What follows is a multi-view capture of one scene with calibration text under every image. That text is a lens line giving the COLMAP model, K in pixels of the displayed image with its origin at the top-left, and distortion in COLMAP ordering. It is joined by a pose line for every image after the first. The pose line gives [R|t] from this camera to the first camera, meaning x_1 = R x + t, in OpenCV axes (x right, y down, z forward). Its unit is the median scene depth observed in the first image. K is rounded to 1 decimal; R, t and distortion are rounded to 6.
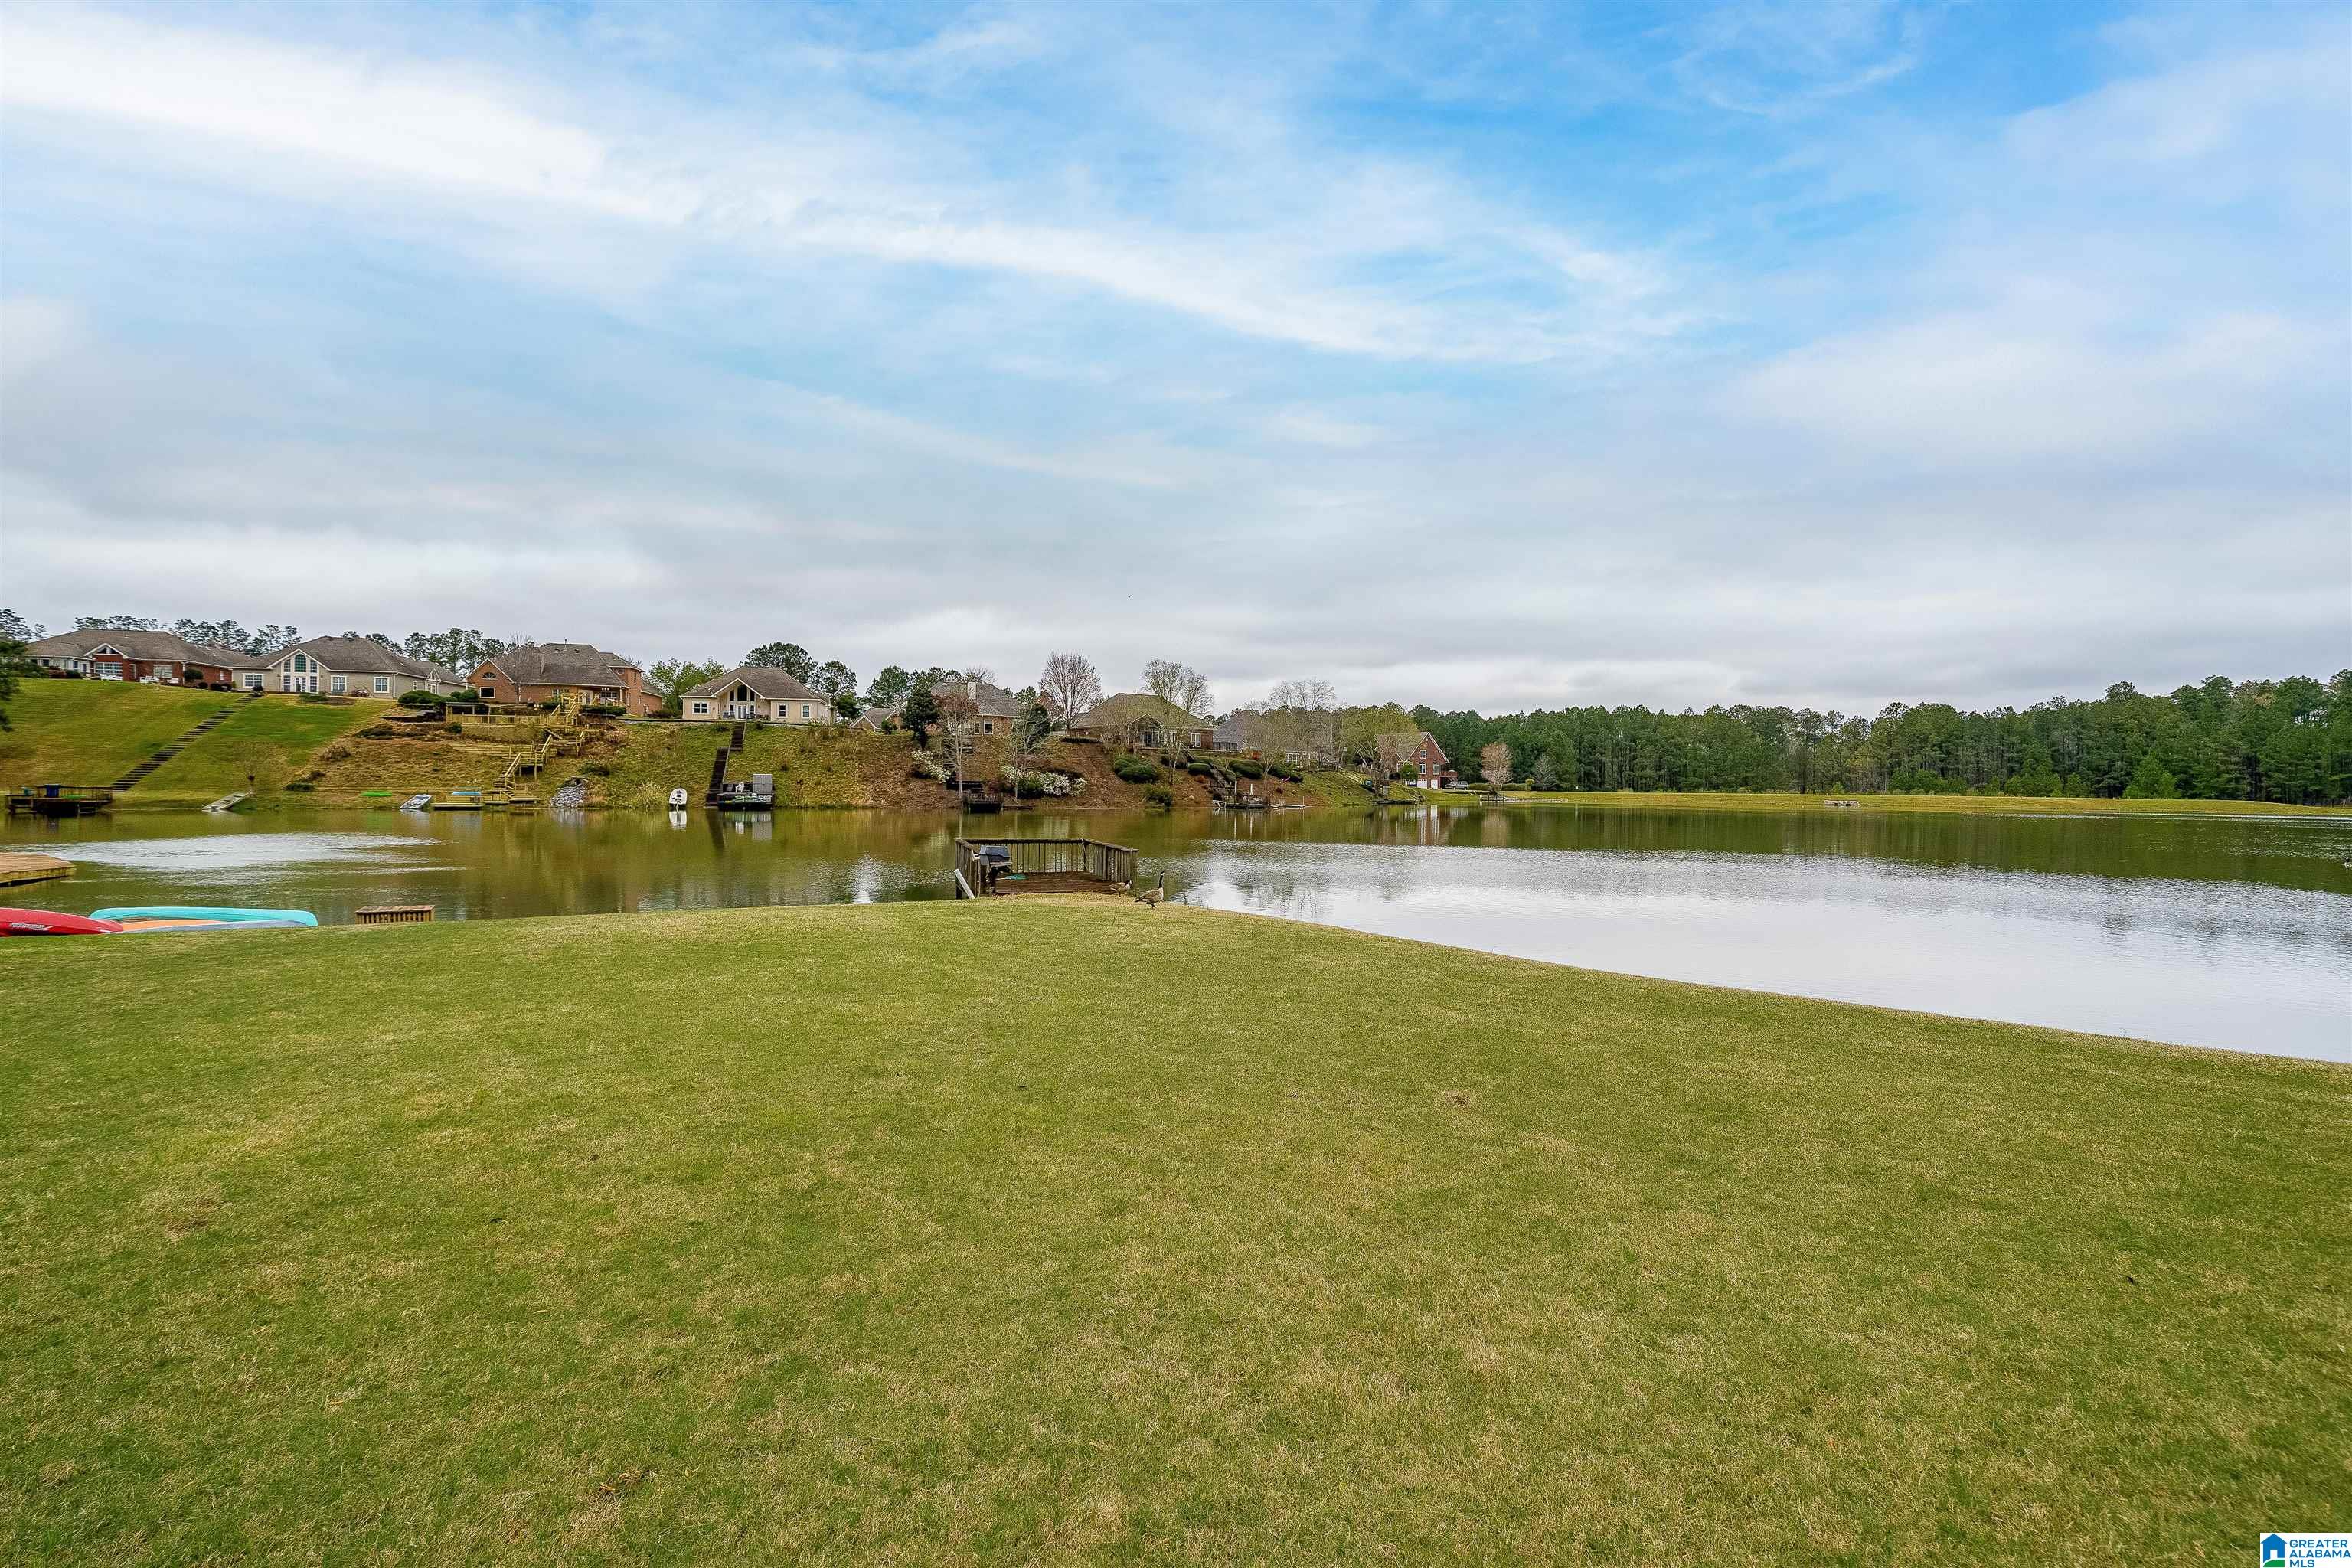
lens RADIAL K [[1012.4, 0, 1172.0], [0, 1012.4, 791.6], [0, 0, 1]] dist [0.003178, 0.000133]
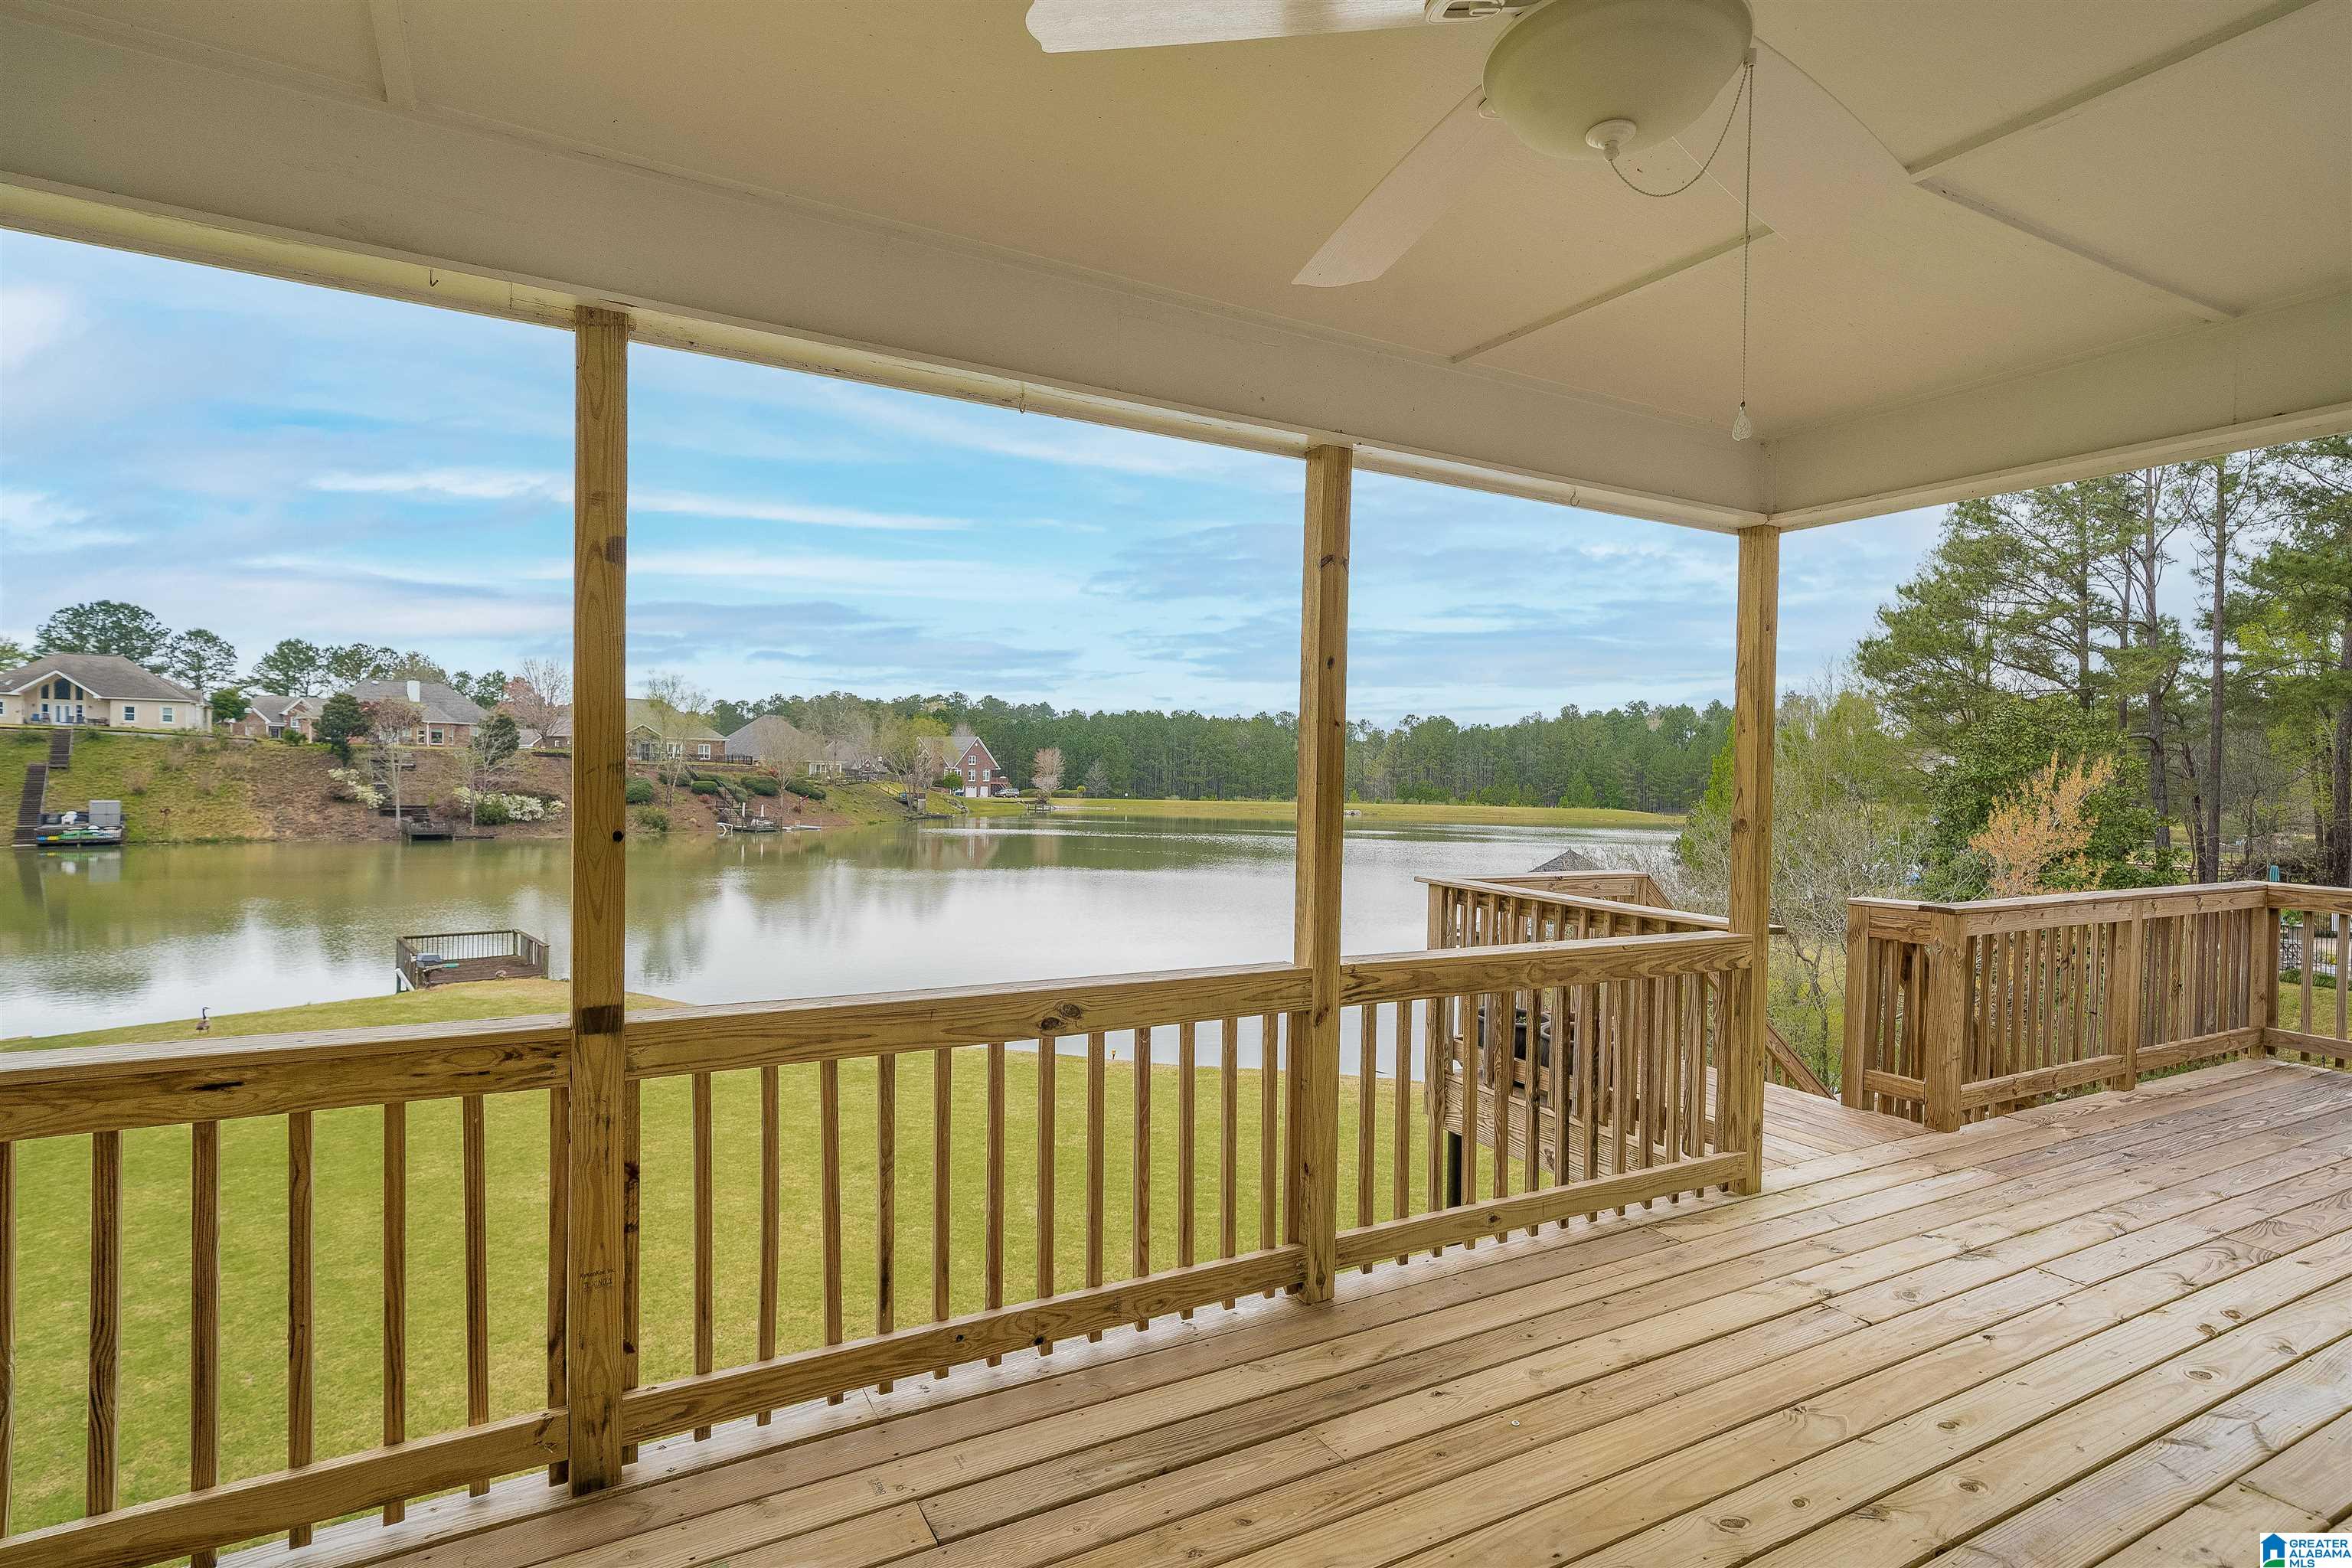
lens RADIAL K [[1187.5, 0, 1168.2], [0, 1187.5, 788.2], [0, 0, 1]] dist [0.015249, 0.003765]
pose [[0.933336, 0.001796, 0.358998, 0.032338], [-0.005251, 0.999949, 0.008648, -0.033339], [-0.358964, -0.009956, 0.933298, -0.159606]]
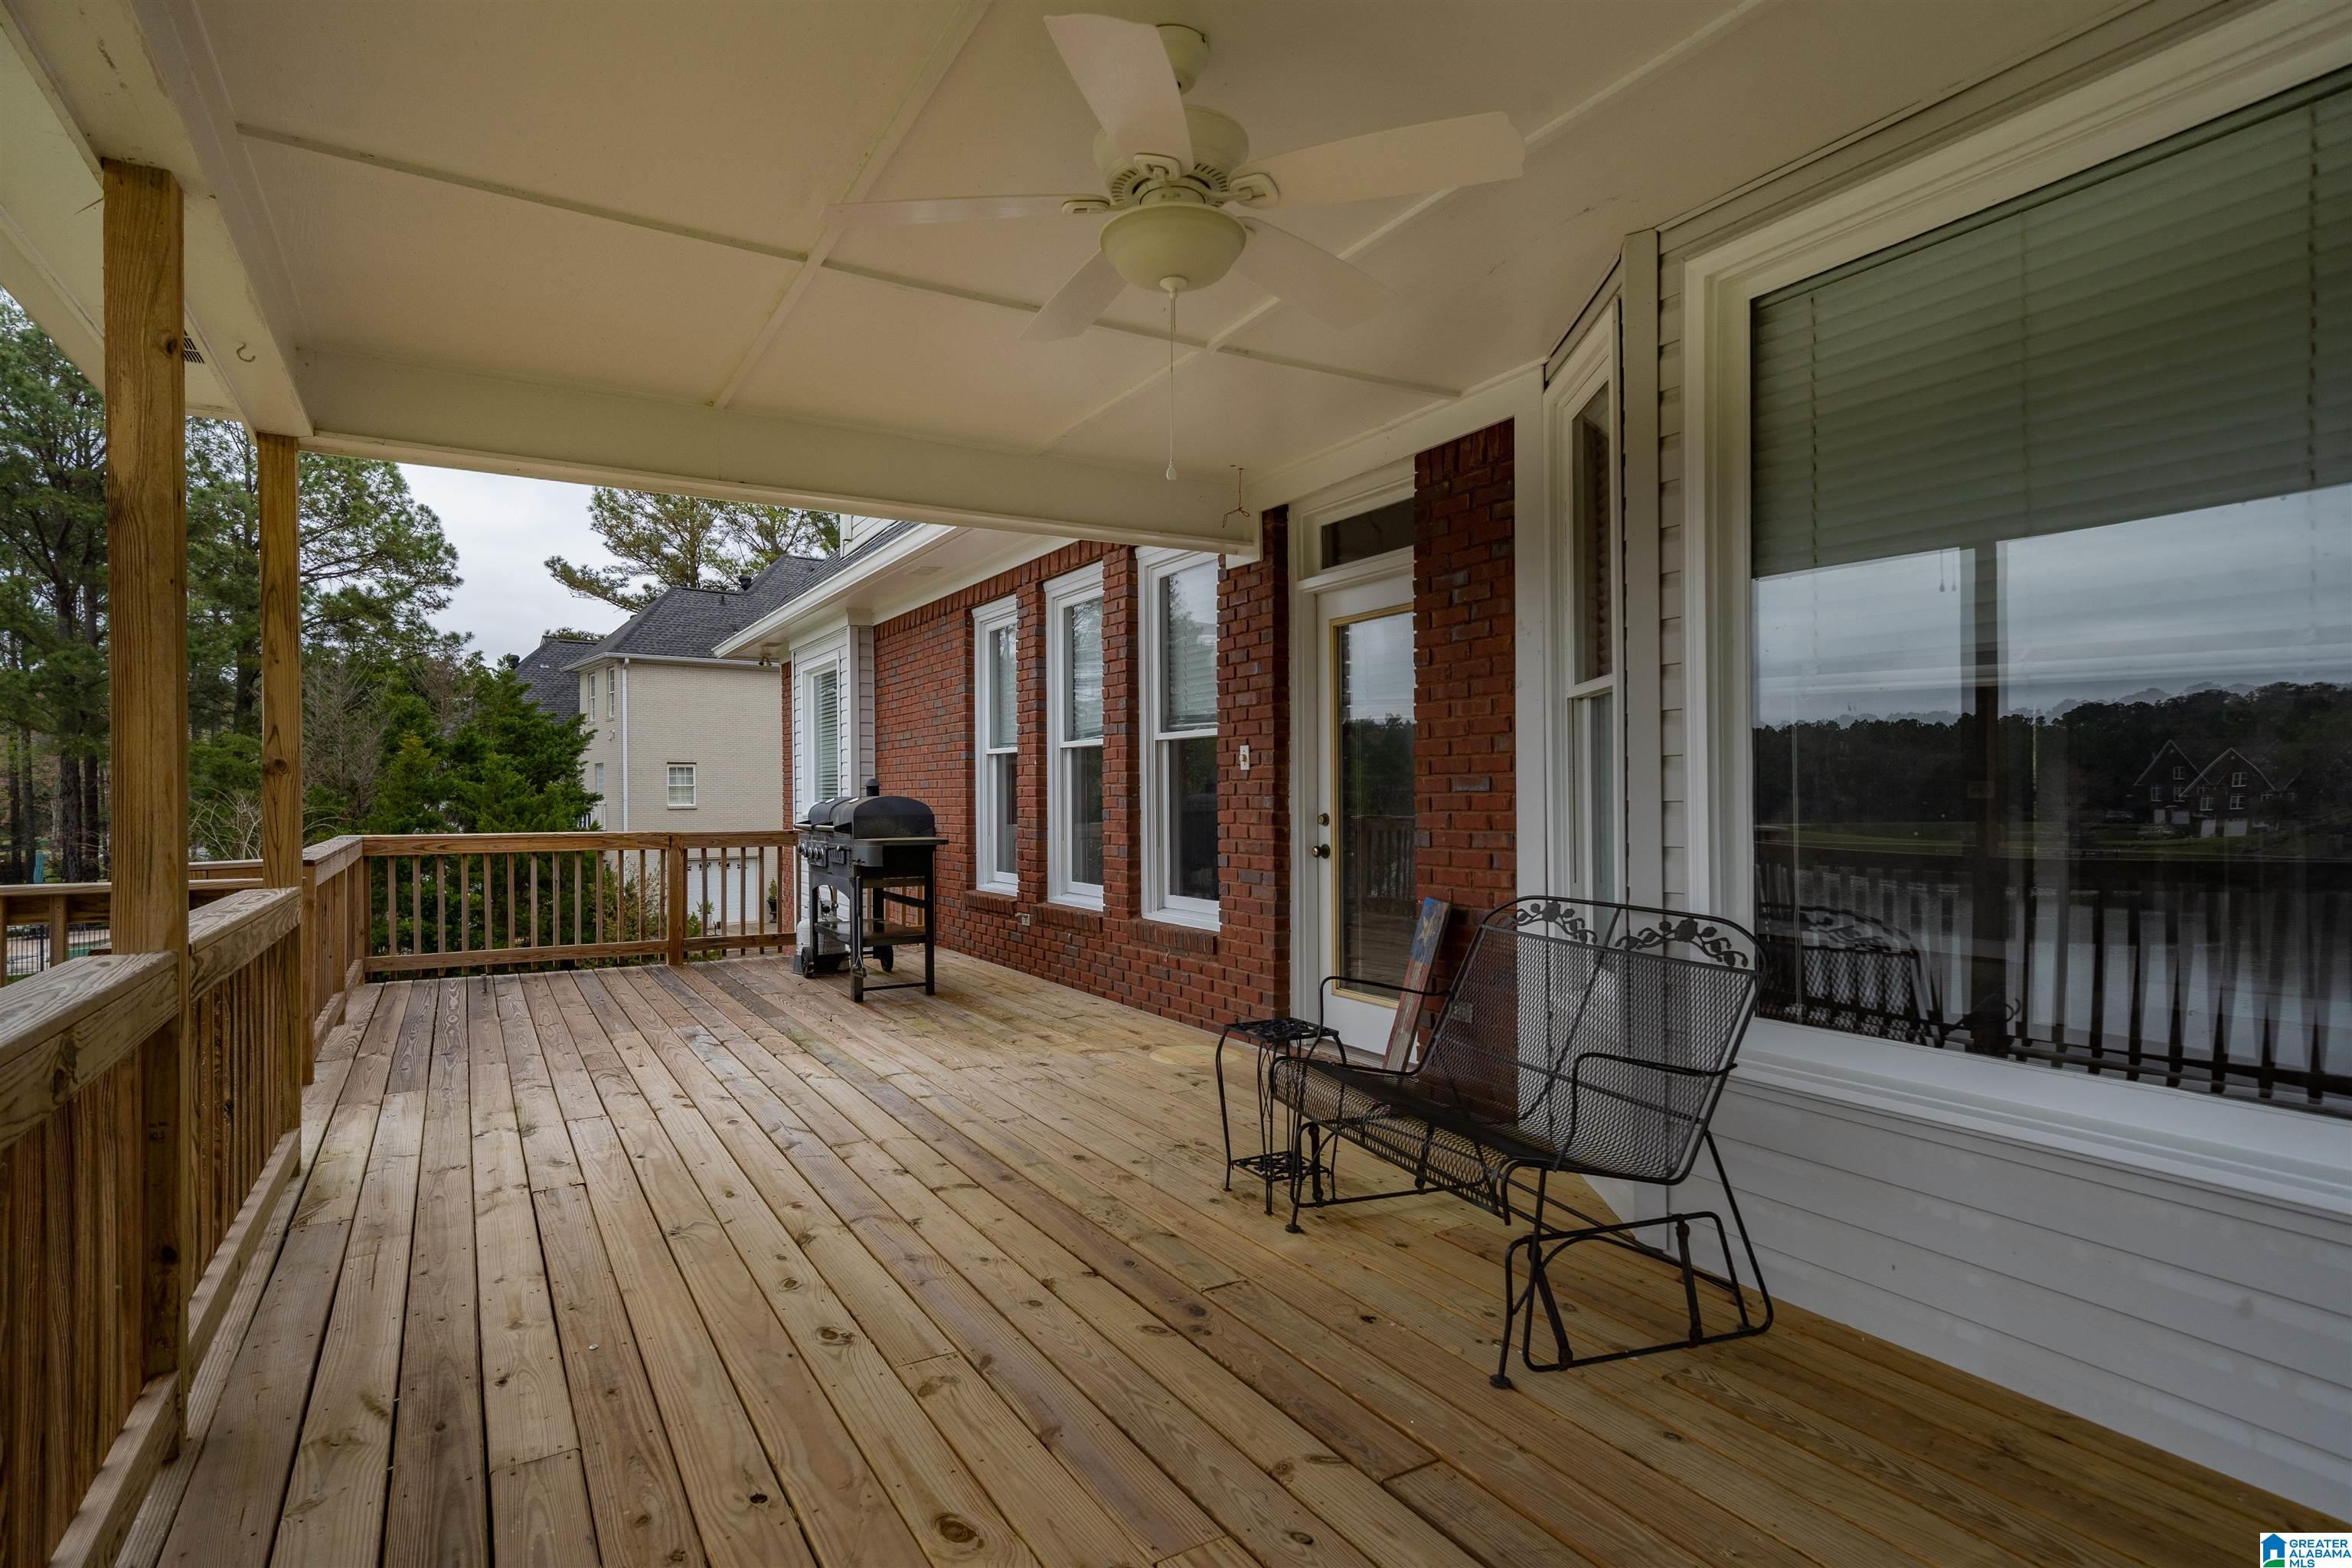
lens RADIAL K [[1187.5, 0, 1180.6], [0, 1187.5, 787.1], [0, 0, 1]] dist [0.015249, 0.003765]
pose [[-0.391331, -0.002608, 0.920246, -0.529574], [0.012629, 0.999887, 0.008204, 0.071542], [-0.920163, 0.014833, -0.391253, 0.799193]]
